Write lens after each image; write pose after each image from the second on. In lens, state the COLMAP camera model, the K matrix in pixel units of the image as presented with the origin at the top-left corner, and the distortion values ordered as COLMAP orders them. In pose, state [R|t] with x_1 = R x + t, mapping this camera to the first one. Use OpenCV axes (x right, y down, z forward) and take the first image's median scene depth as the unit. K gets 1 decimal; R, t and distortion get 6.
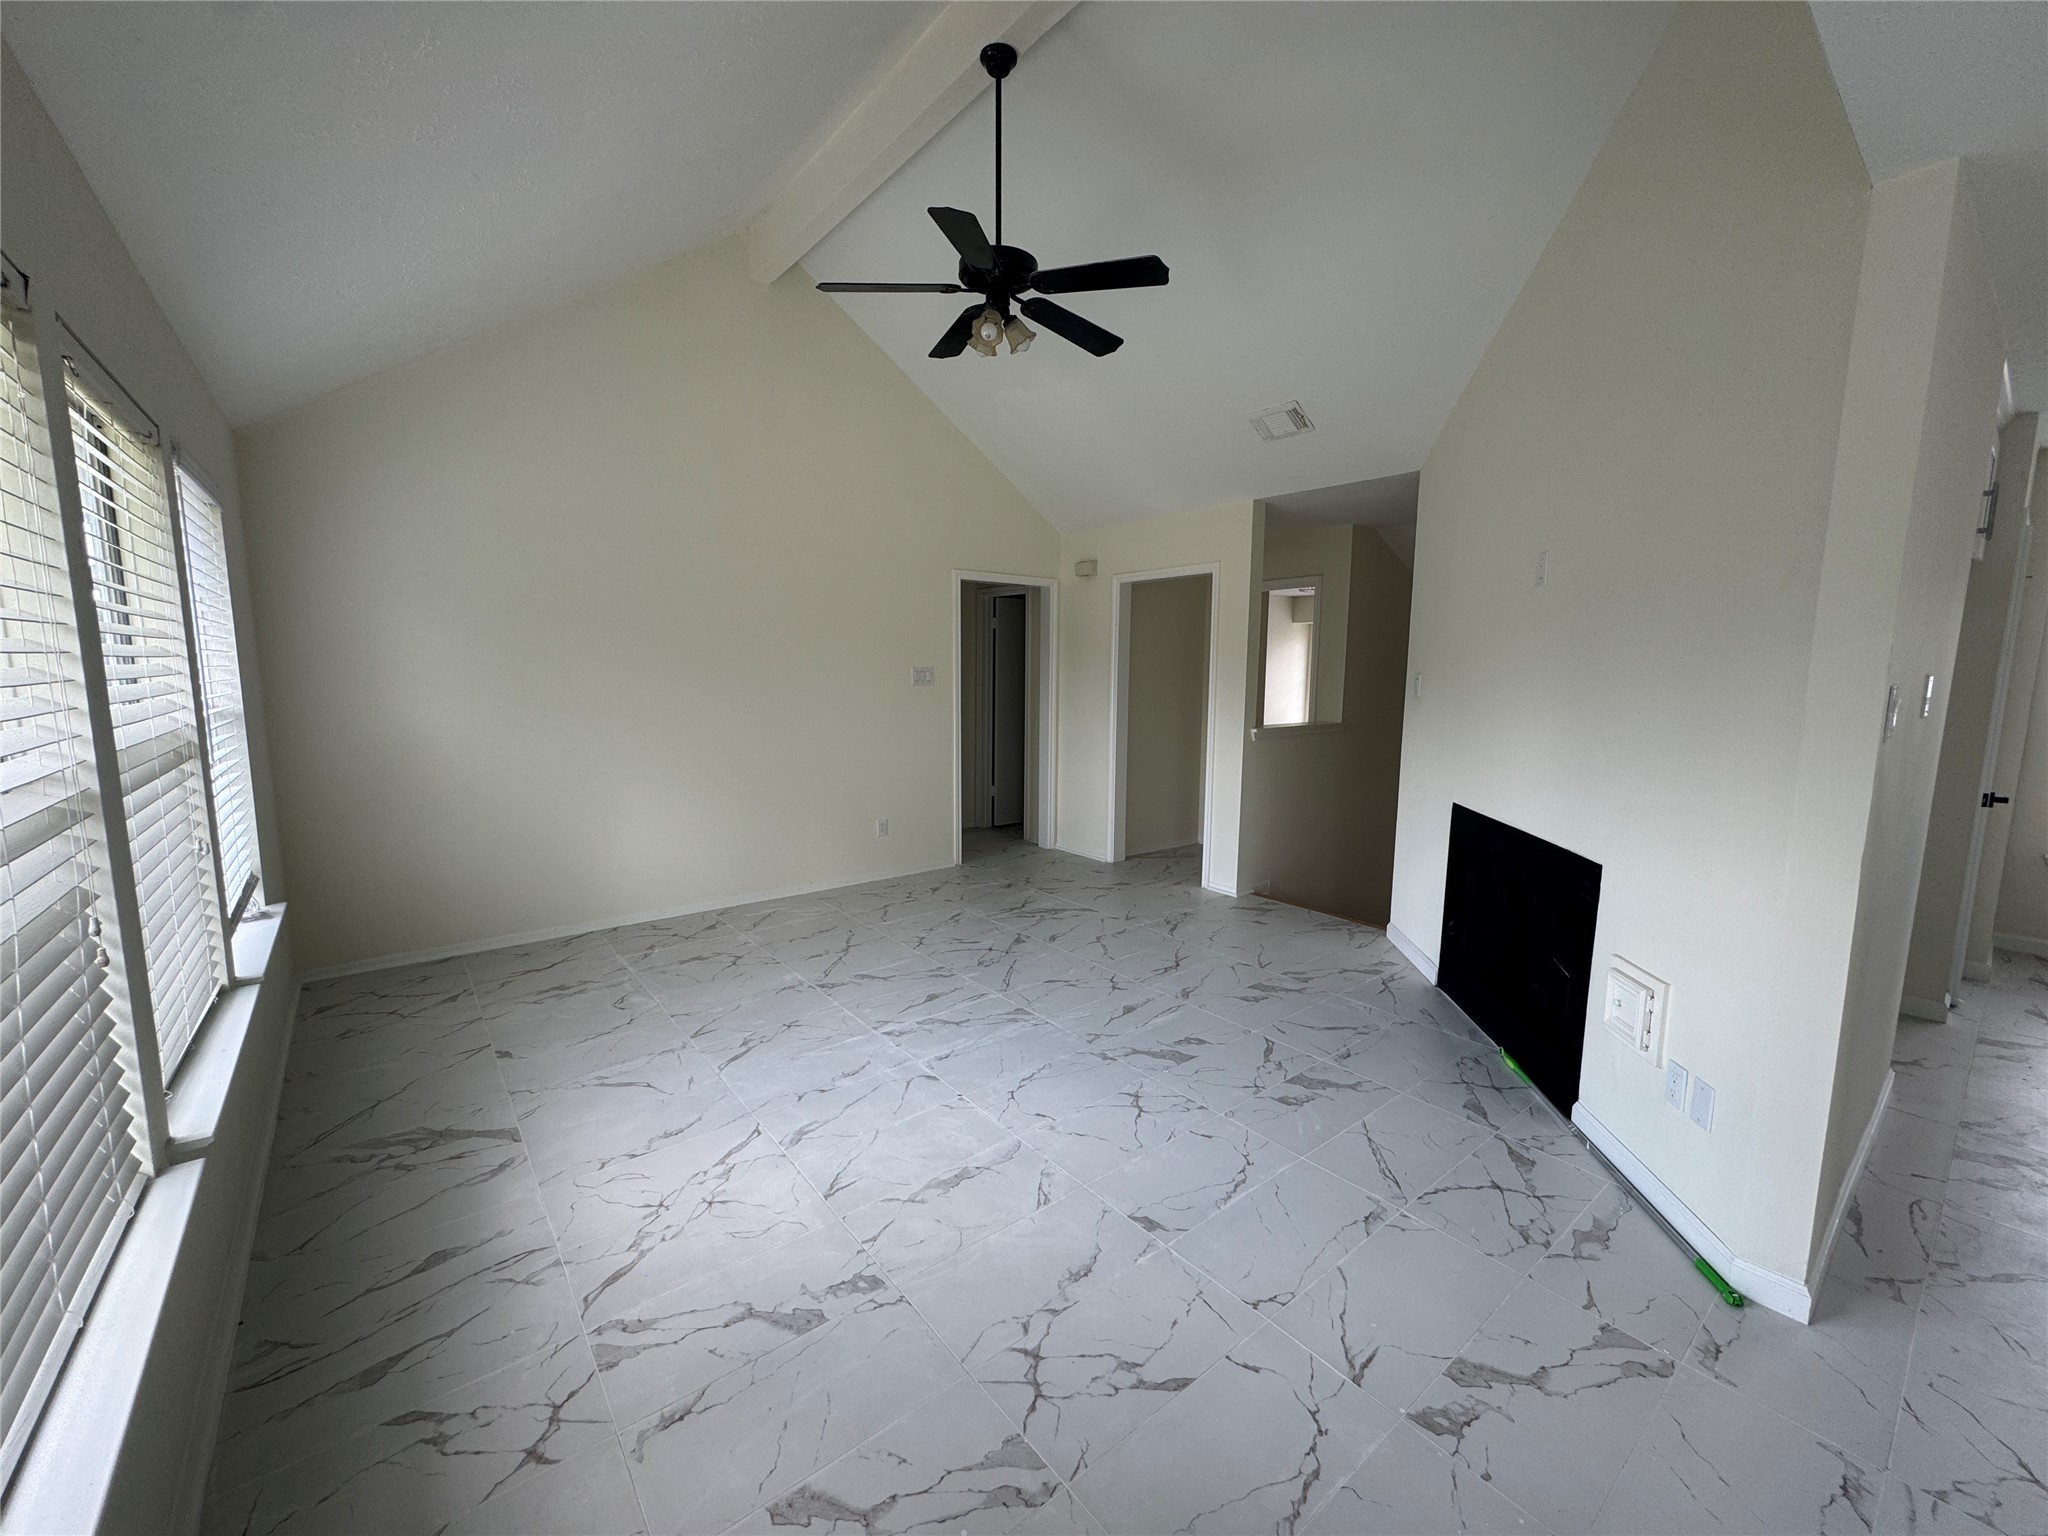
lens RADIAL K [[818.4, 0, 1022.7], [0, 818.4, 767.9], [0, 0, 1]] dist [-0.002494, 0.000392]
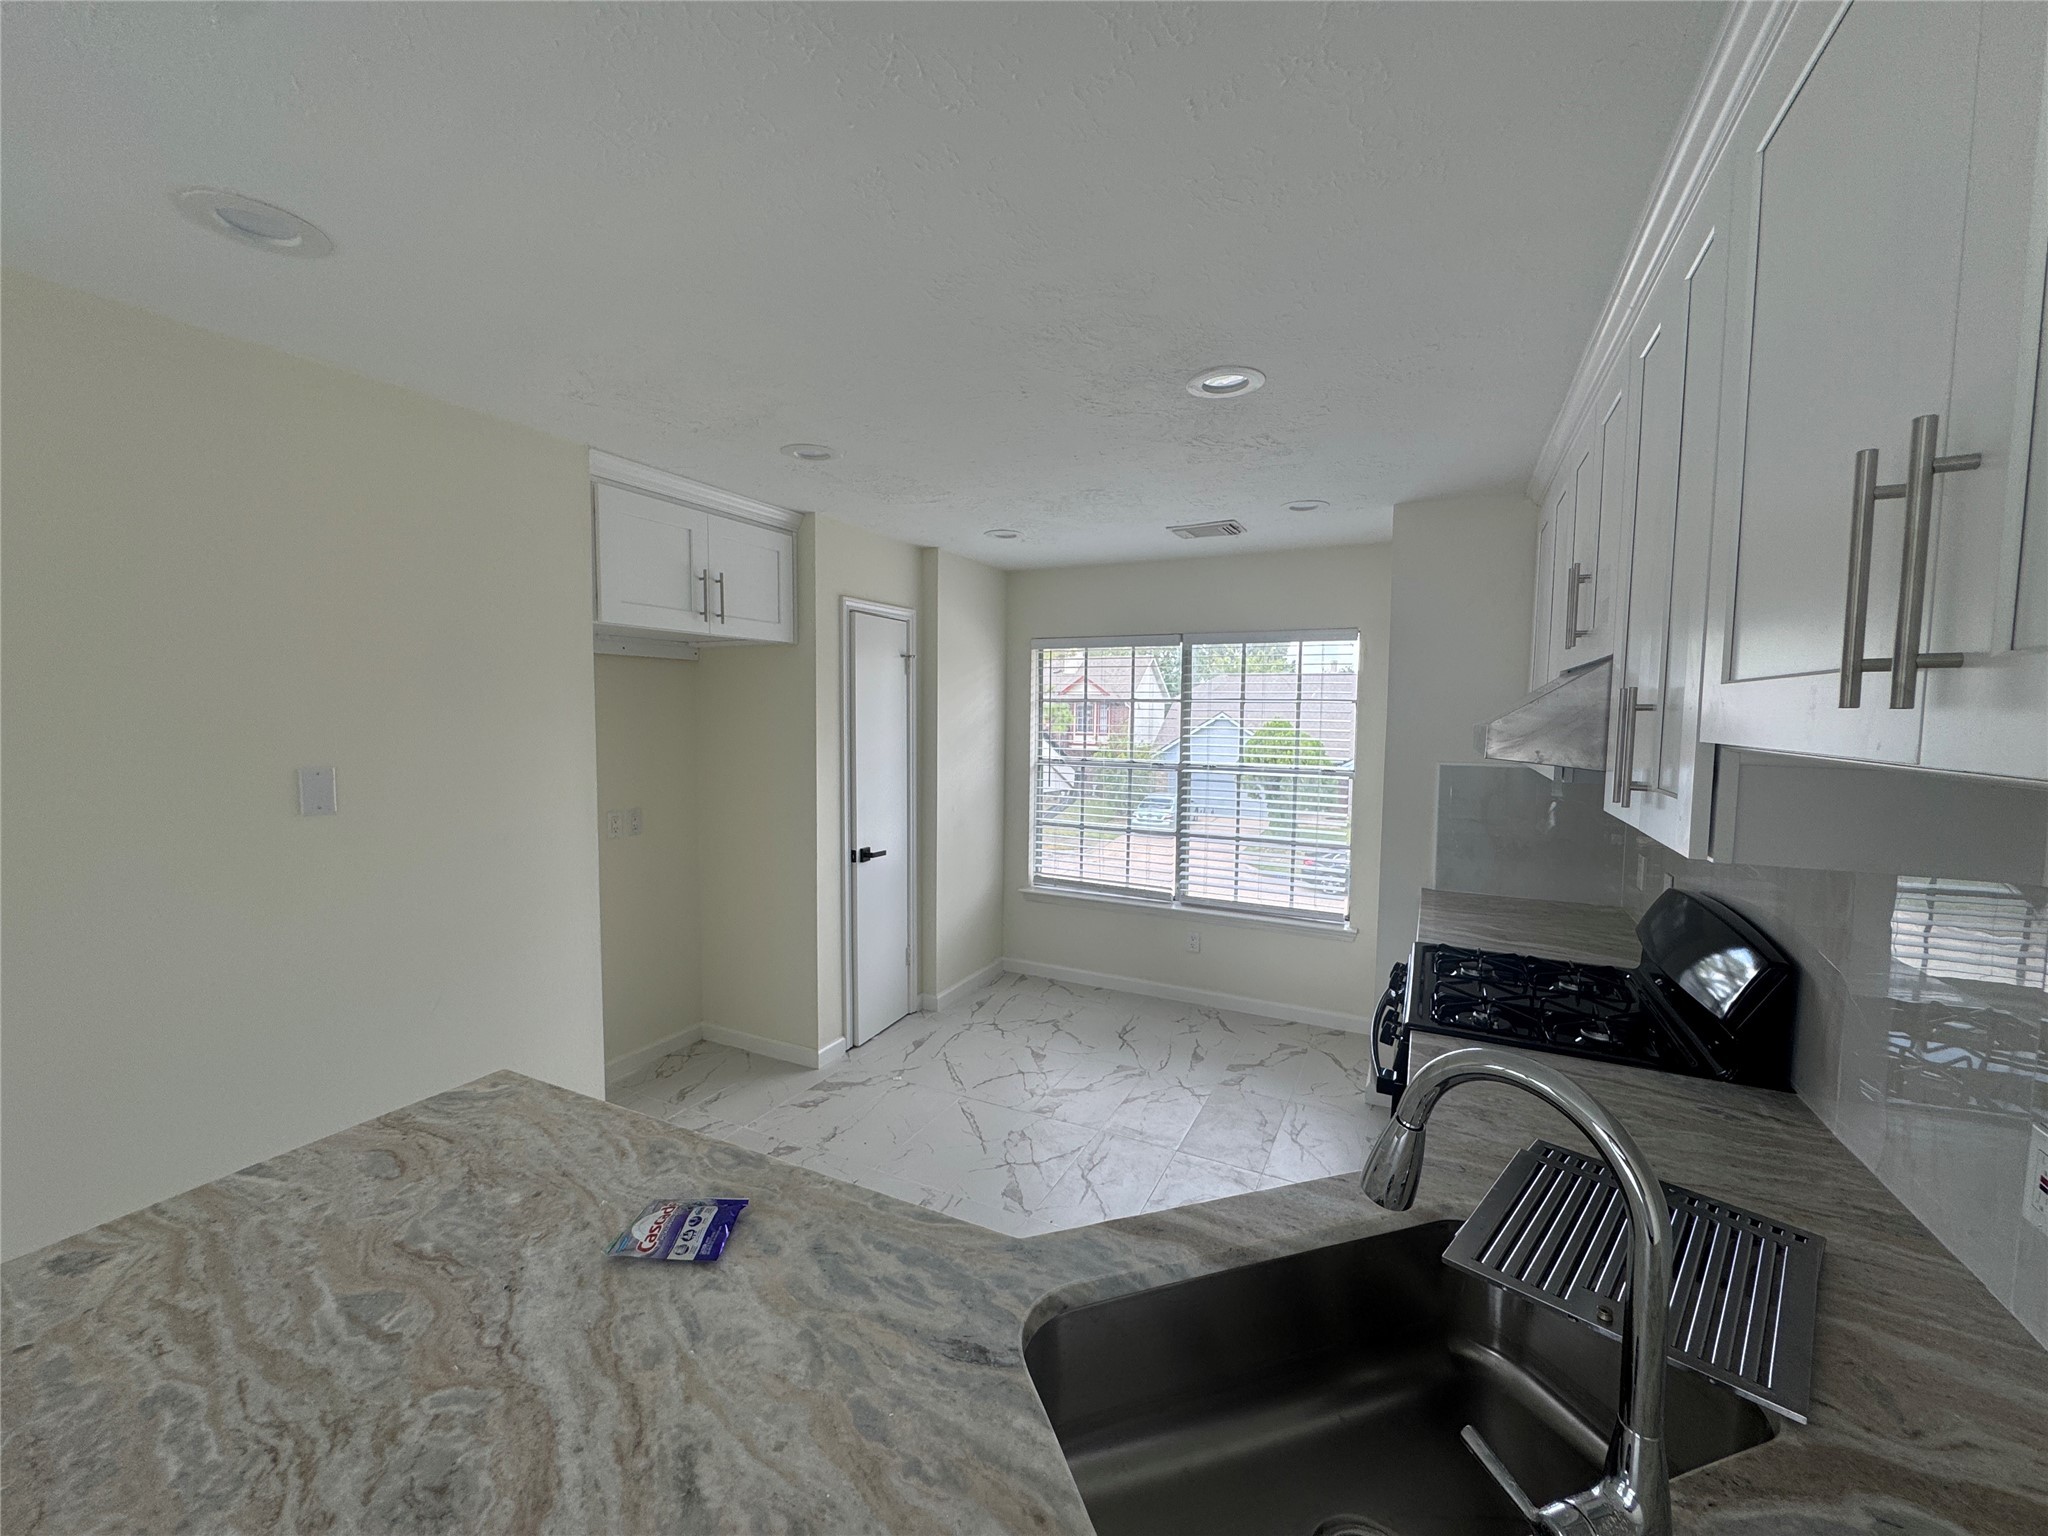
lens RADIAL K [[818.4, 0, 1019.8], [0, 818.4, 761.0], [0, 0, 1]] dist [-0.002494, 0.000392]
pose [[0.908996, -0.024627, 0.416077, 1.033814], [0.049424, 0.997579, -0.048930, -0.026708], [-0.413865, 0.065042, 0.908012, -0.118573]]
